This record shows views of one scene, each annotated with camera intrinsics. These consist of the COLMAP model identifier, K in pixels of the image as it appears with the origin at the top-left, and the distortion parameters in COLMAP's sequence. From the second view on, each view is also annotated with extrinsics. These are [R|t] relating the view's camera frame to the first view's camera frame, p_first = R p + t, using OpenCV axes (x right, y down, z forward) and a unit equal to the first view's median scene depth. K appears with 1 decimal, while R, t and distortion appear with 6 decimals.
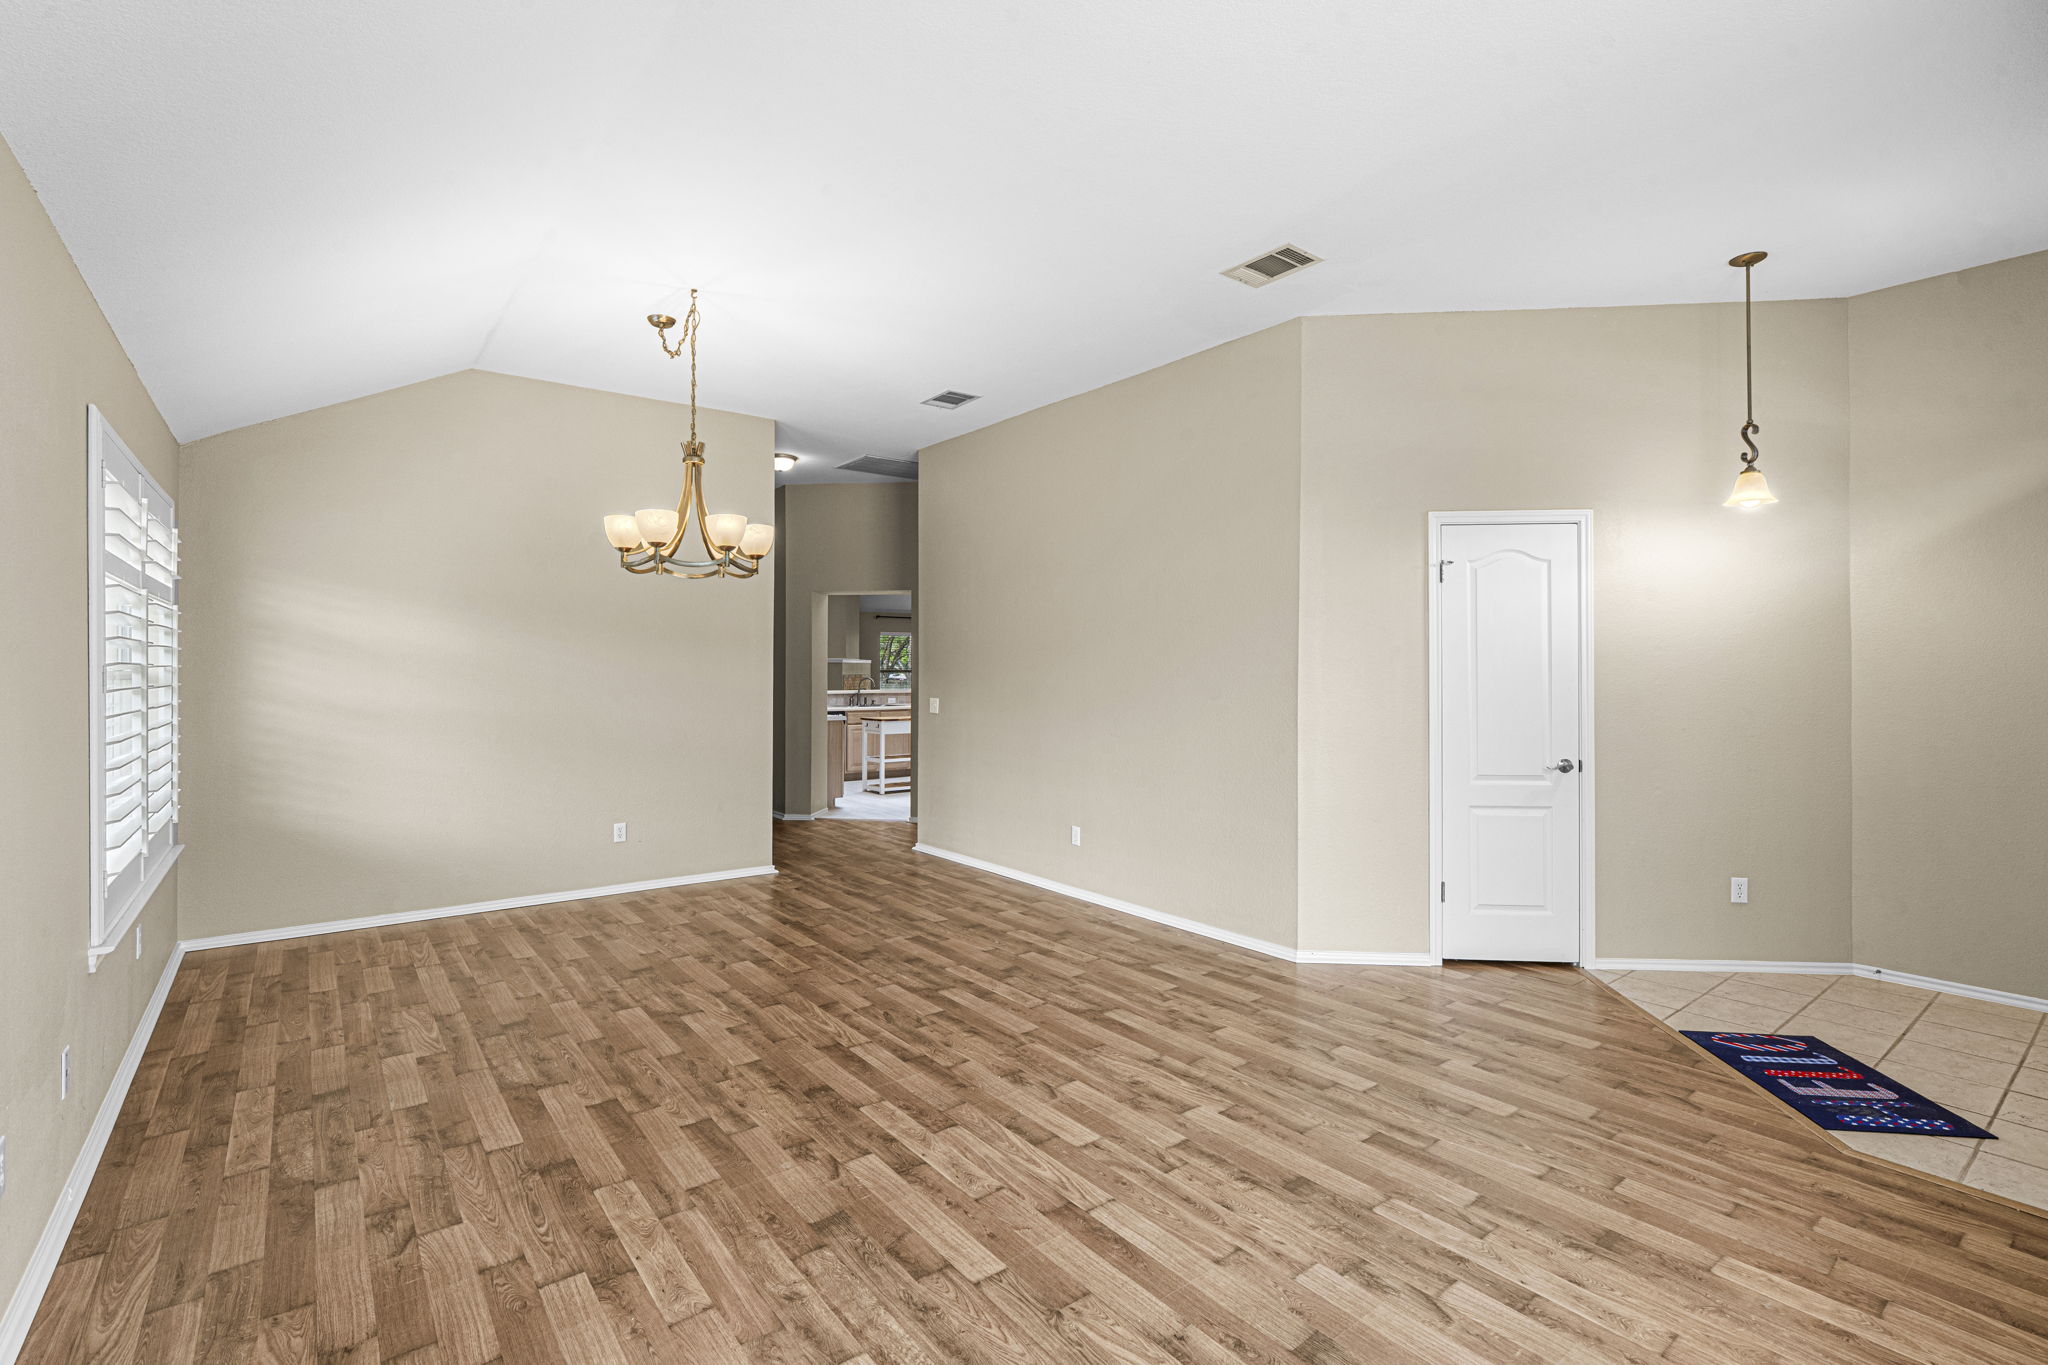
lens RADIAL K [[923.3, 0, 1014.3], [0, 923.3, 675.7], [0, 0, 1]] dist [-0.003987, 0.000822]
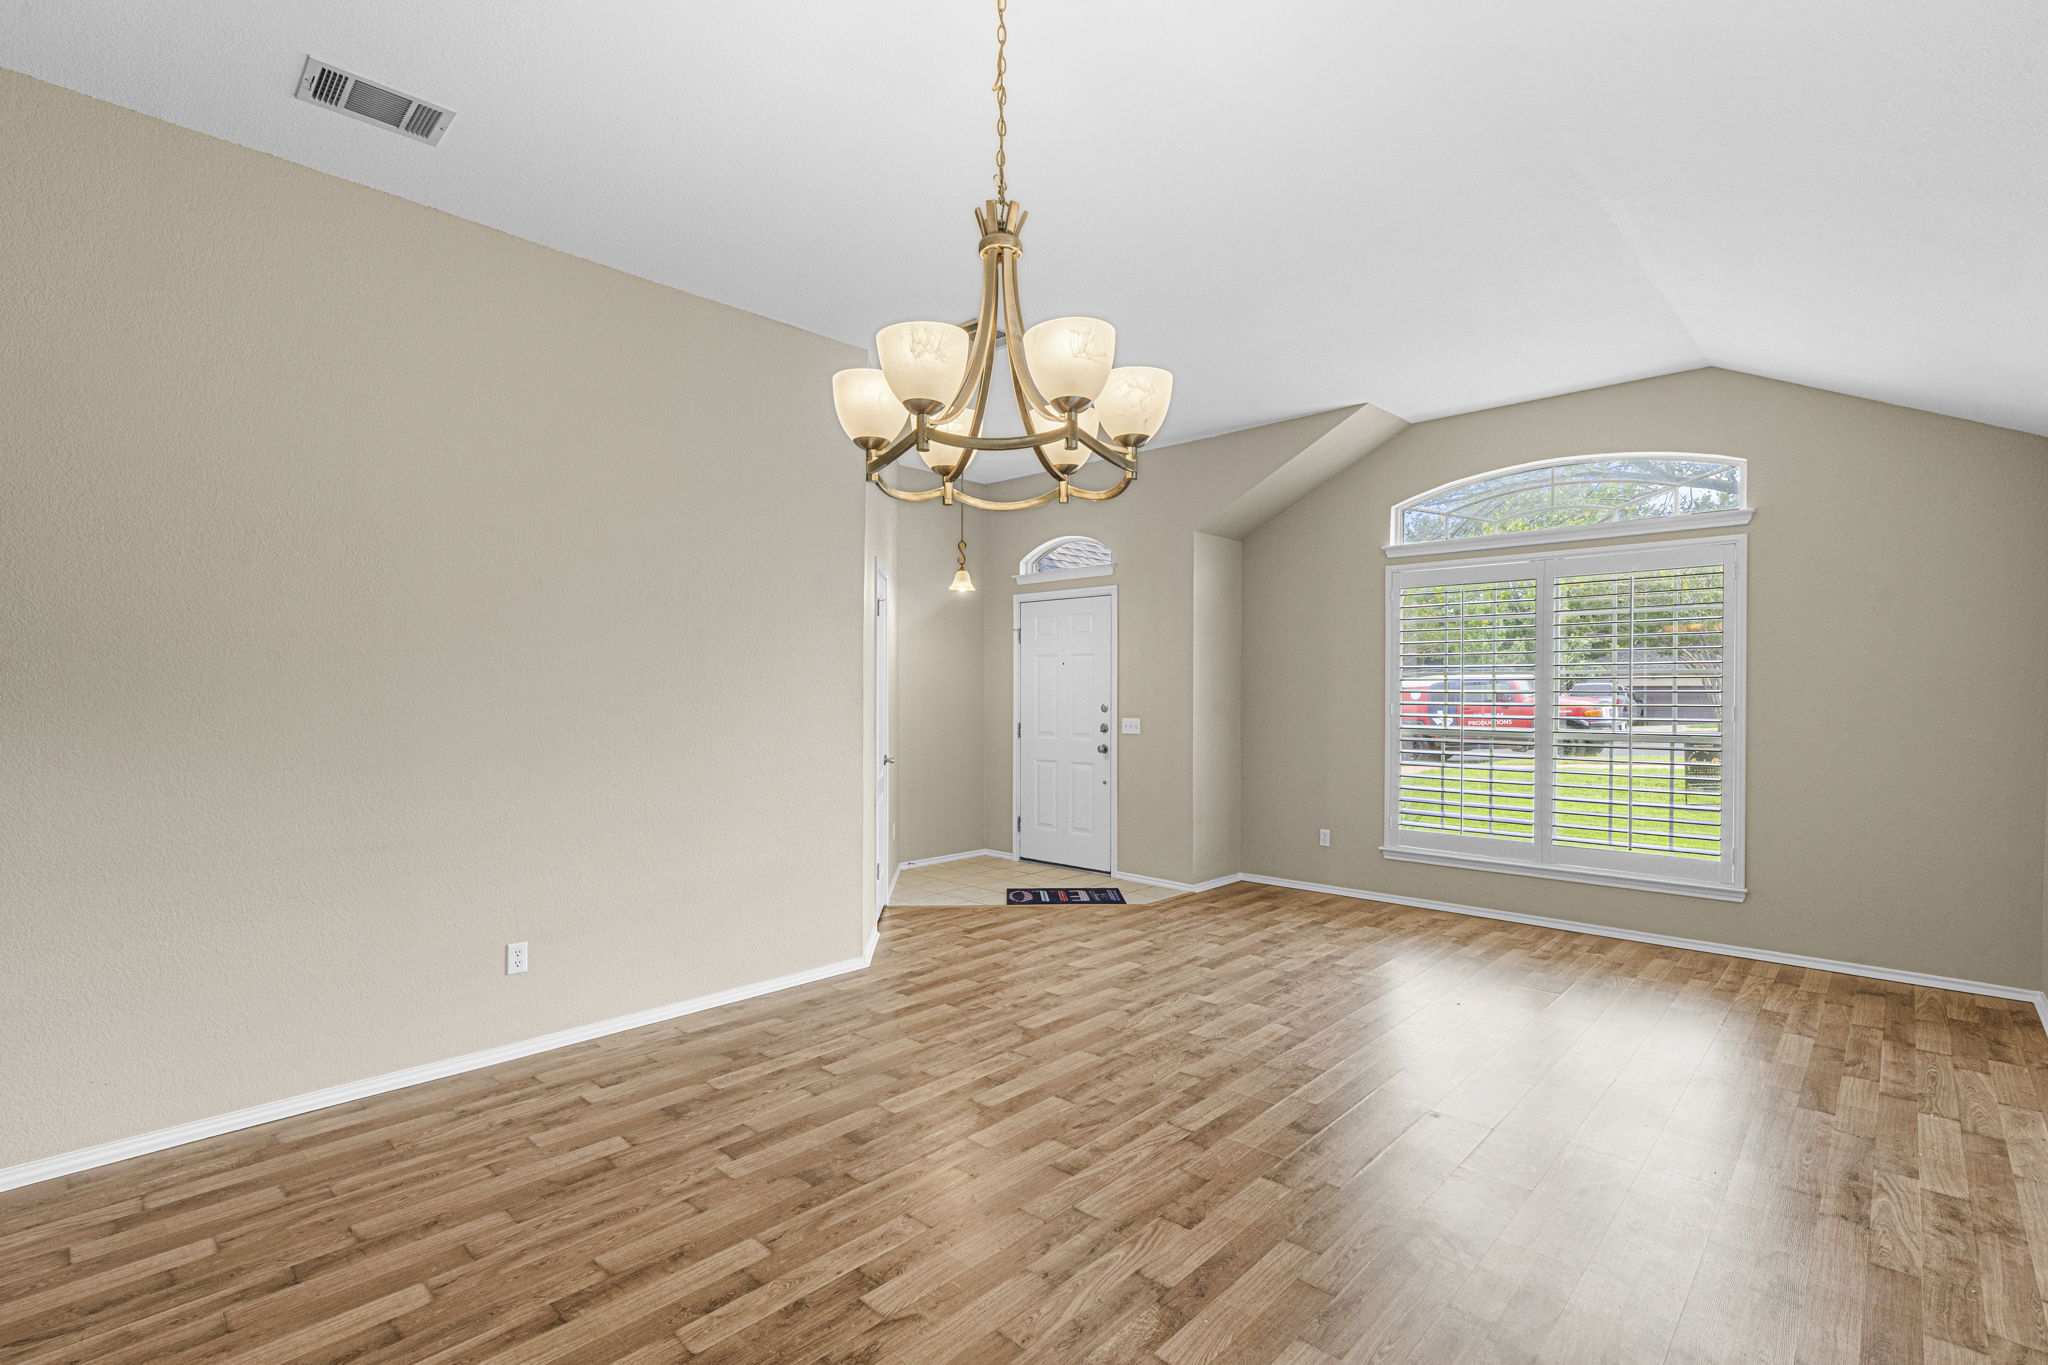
lens RADIAL K [[923.3, 0, 1014.3], [0, 923.3, 675.7], [0, 0, 1]] dist [-0.003987, 0.000822]
pose [[-0.145392, 0.012061, 0.989301, -0.943014], [-0.000964, 0.999923, -0.012333, -0.015981], [-0.989374, -0.002747, -0.145369, 1.191637]]
